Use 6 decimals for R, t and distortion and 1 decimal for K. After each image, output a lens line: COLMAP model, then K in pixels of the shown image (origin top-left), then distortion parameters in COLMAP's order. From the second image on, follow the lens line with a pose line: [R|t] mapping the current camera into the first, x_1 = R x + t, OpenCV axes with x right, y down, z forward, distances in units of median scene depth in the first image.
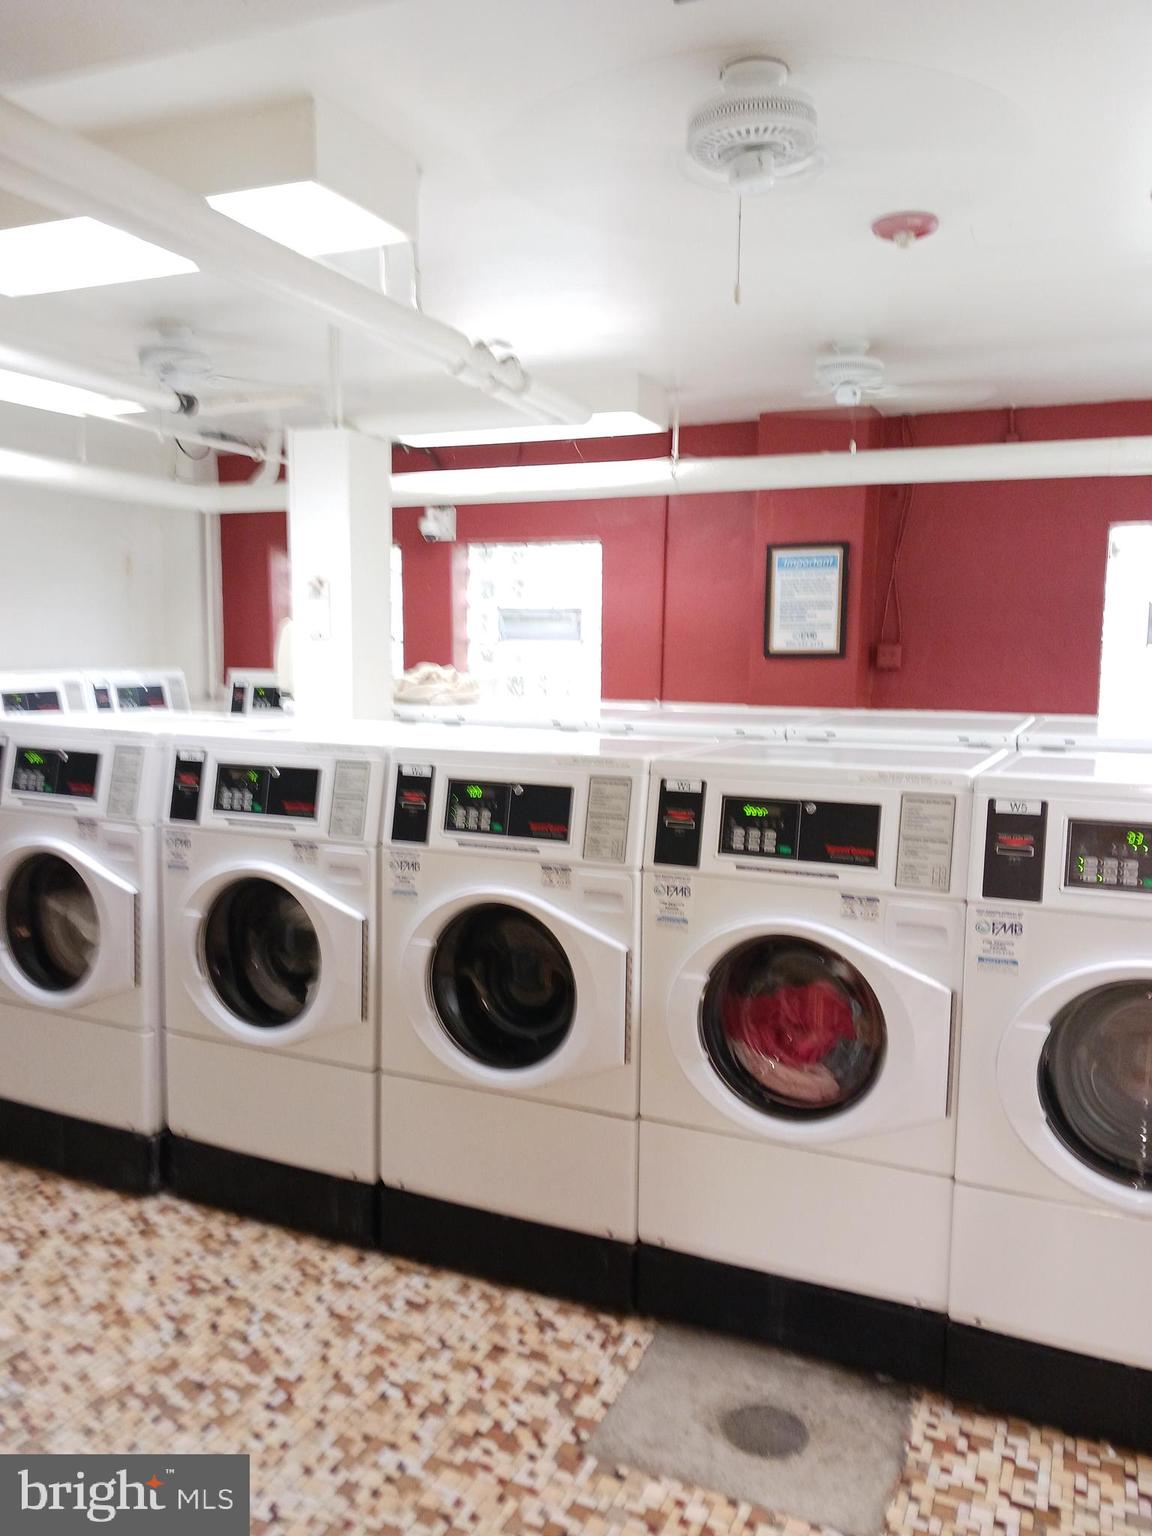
lens RADIAL K [[1192.1, 0, 578.9], [0, 1192.1, 776.7], [0, 0, 1]] dist [0.051338, -0.036176]
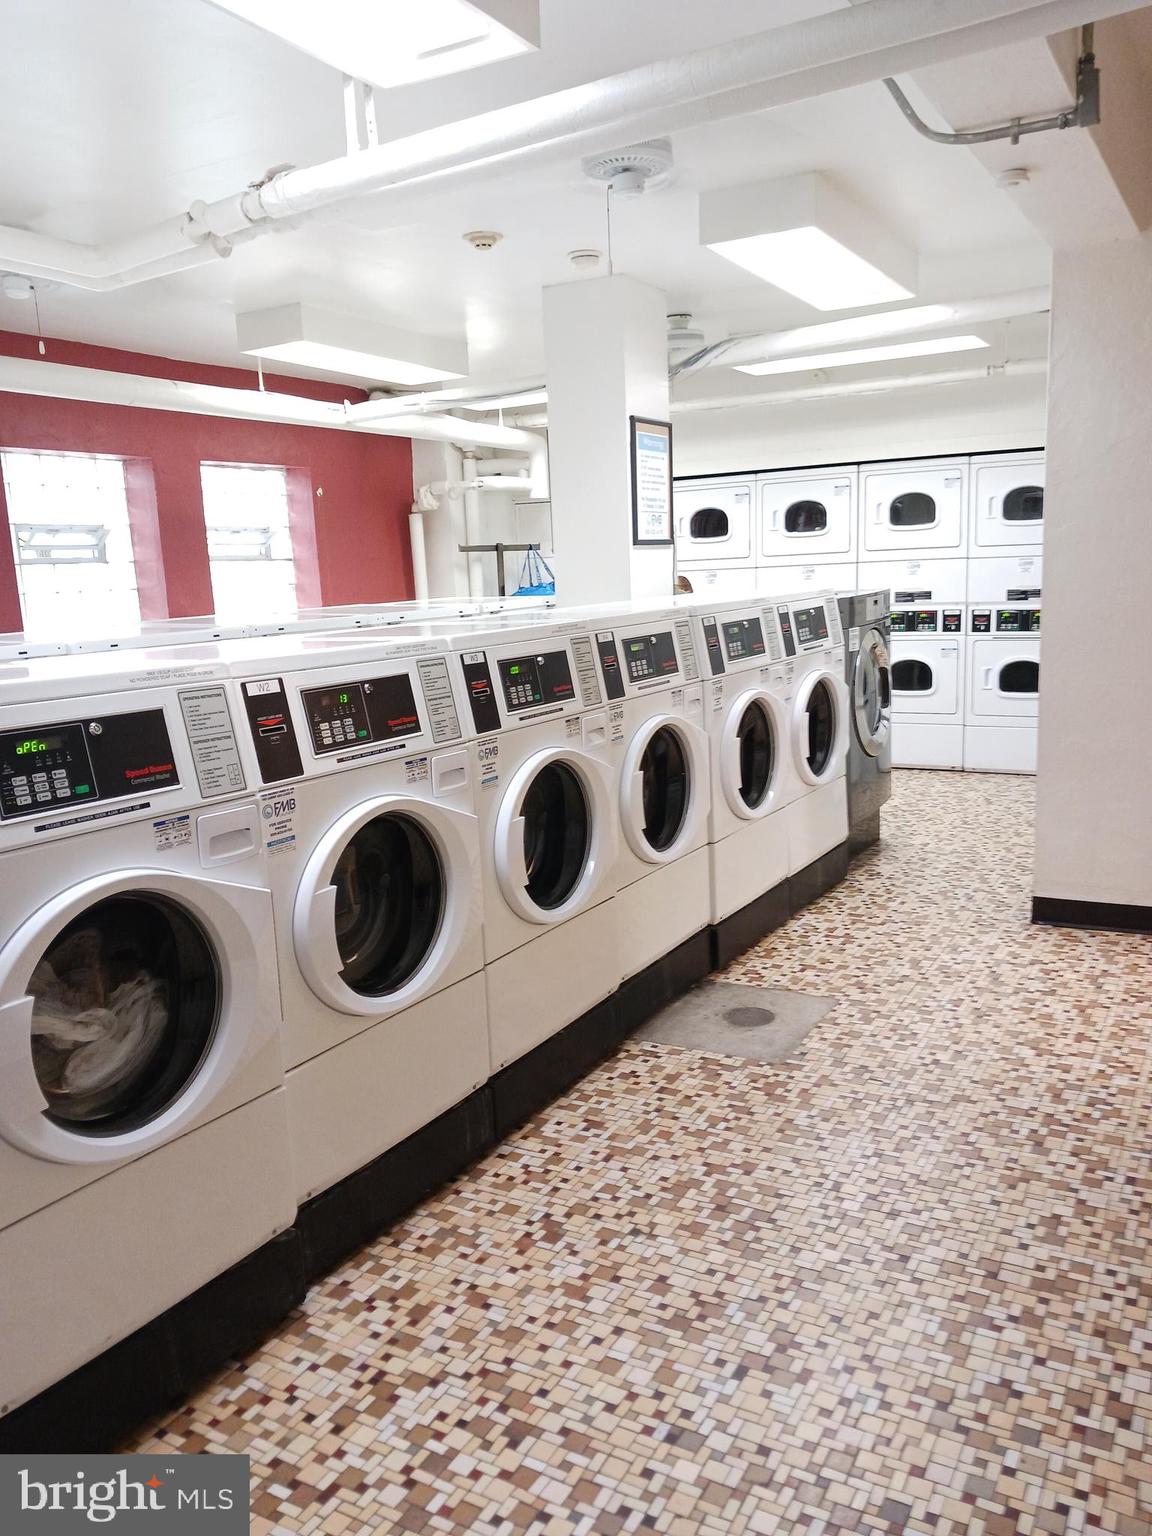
lens RADIAL K [[1192.1, 0, 546.0], [0, 1192.1, 760.6], [0, 0, 1]] dist [0.051338, -0.036176]
pose [[0.114899, -0.175037, 0.977834, -1.199761], [0.149002, 0.976254, 0.157246, -0.074780], [-0.982139, 0.127632, 0.138252, 0.868116]]
